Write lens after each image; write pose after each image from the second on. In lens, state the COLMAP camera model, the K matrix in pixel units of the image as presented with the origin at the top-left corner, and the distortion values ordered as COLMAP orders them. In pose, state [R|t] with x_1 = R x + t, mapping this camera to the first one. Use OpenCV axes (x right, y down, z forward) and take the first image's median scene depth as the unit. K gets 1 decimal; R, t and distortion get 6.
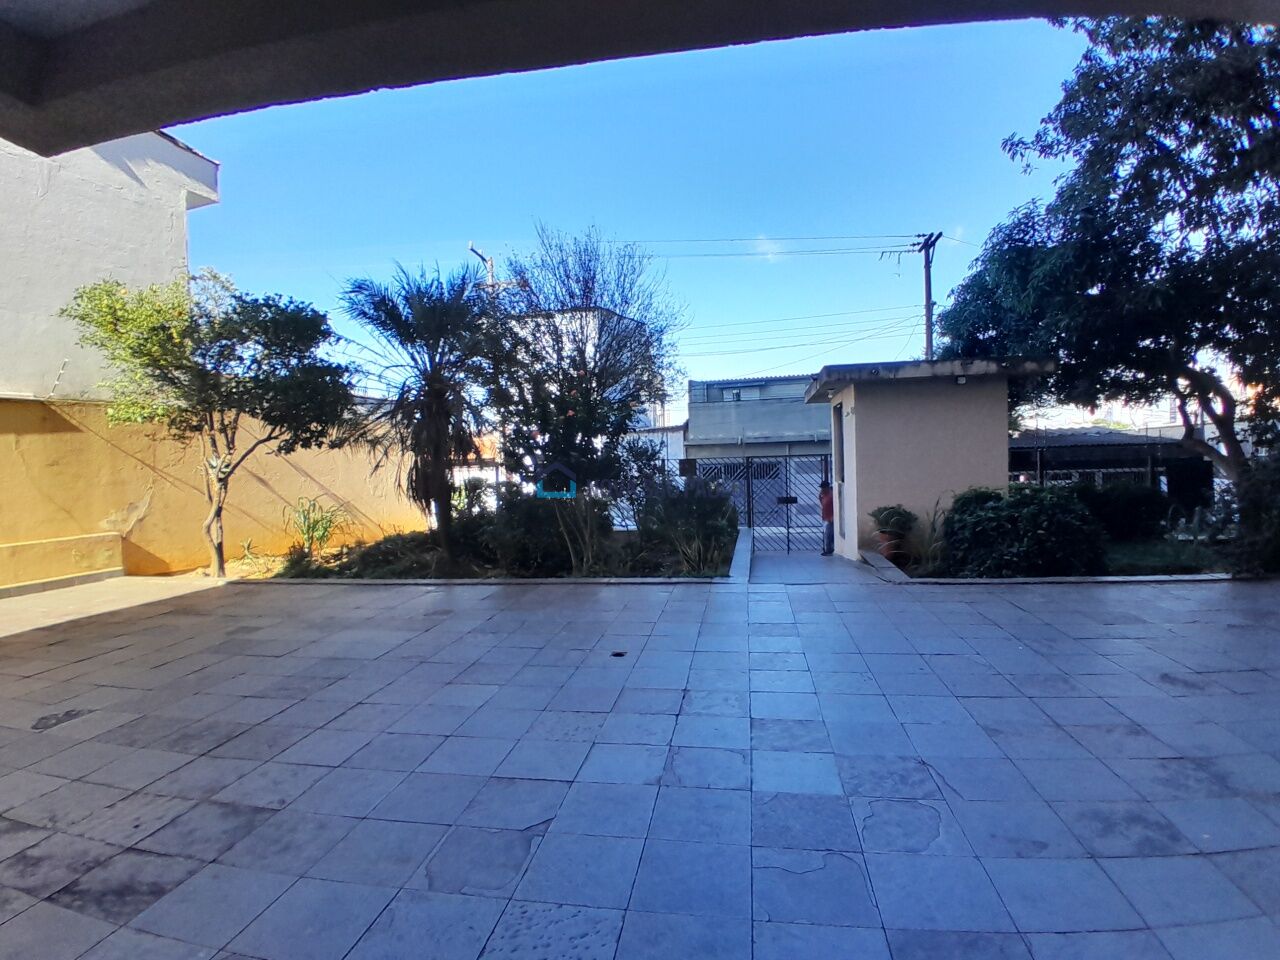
lens RADIAL K [[638.6, 0, 642.6], [0, 638.6, 485.5], [0, 0, 1]] dist [-0.008251, -0.031806]
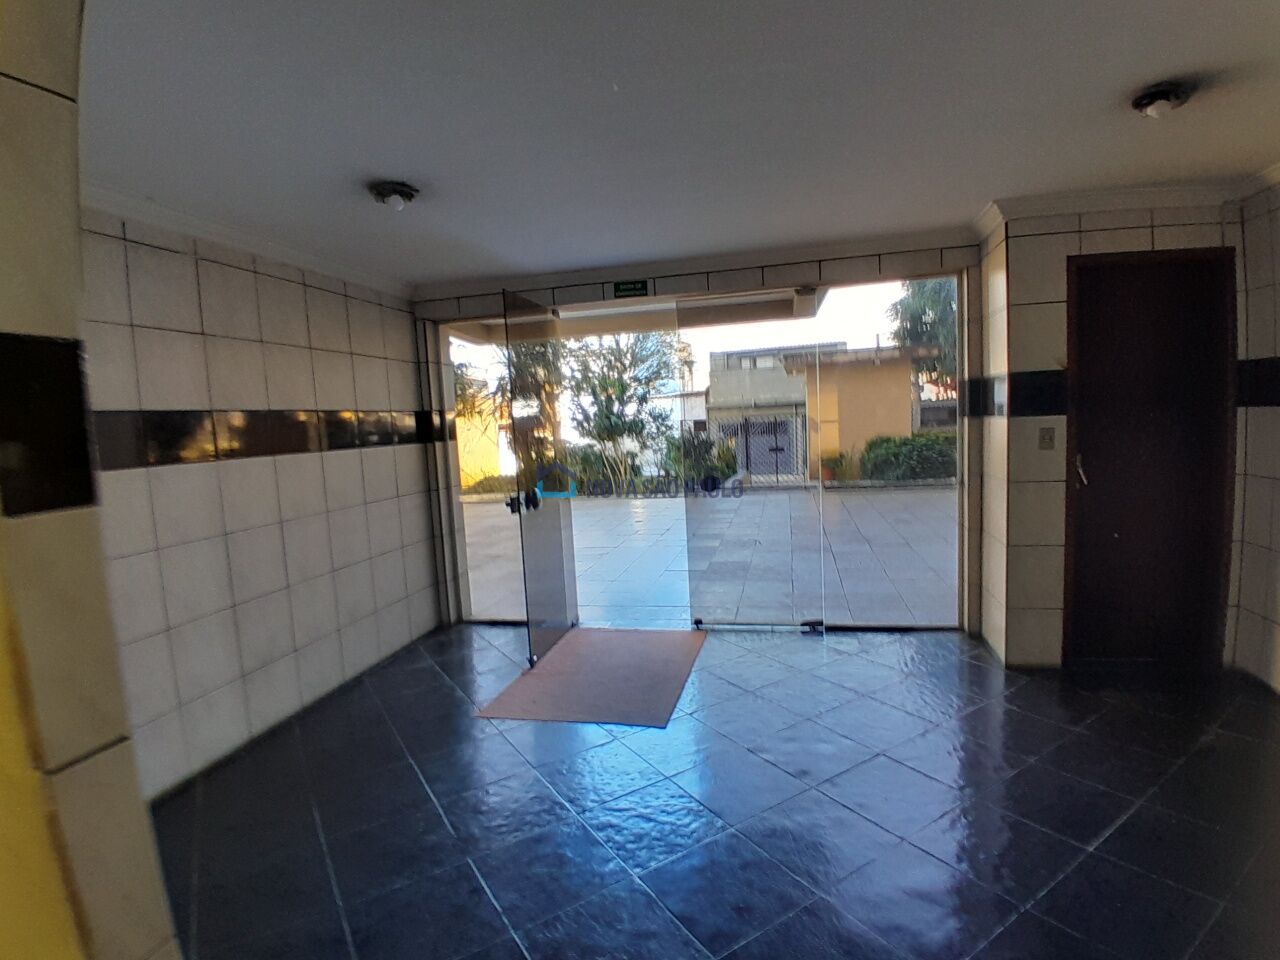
lens RADIAL K [[638.6, 0, 639.4], [0, 638.6, 478.5], [0, 0, 1]] dist [-0.008251, -0.031806]
pose [[0.997511, -0.013192, -0.069270, 0.040089], [0.016573, 0.998688, 0.048457, 0.014857], [0.068540, -0.049484, 0.996420, -0.346982]]
